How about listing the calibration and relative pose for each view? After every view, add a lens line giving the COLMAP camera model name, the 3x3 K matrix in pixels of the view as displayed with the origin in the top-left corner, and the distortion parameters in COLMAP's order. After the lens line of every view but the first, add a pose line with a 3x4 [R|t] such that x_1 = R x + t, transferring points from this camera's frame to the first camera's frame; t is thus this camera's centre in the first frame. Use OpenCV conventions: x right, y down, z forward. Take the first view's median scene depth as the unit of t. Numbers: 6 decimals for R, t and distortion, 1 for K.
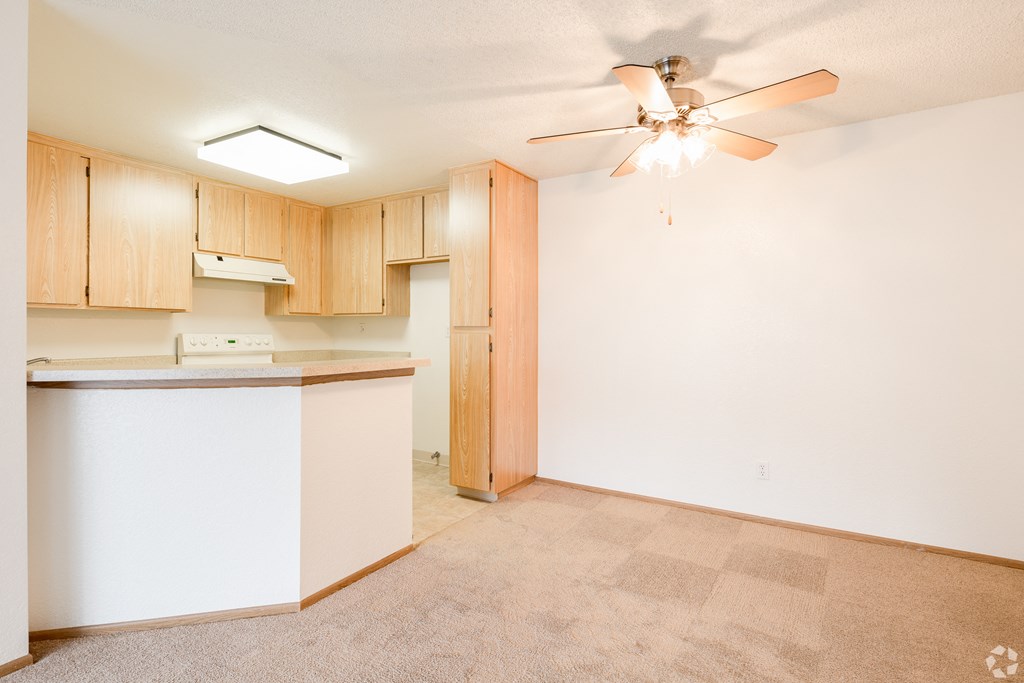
lens RADIAL K [[501.2, 0, 513.5], [0, 501.2, 337.4], [0, 0, 1]] dist [-0.004592, -0.000234]
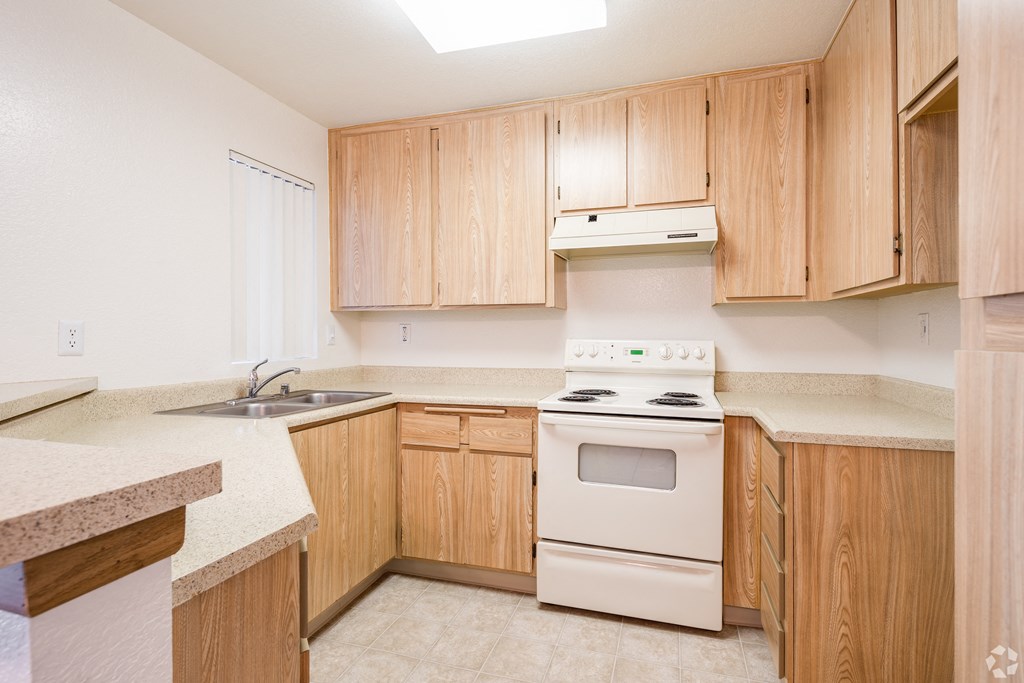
lens RADIAL K [[501.2, 0, 514.0], [0, 501.2, 337.0], [0, 0, 1]] dist [-0.004592, -0.000234]
pose [[0.249900, 0.000566, -0.968271, -0.008609], [-0.006999, 0.999975, -0.001222, -0.008095], [0.968246, 0.007082, 0.249898, 0.693355]]
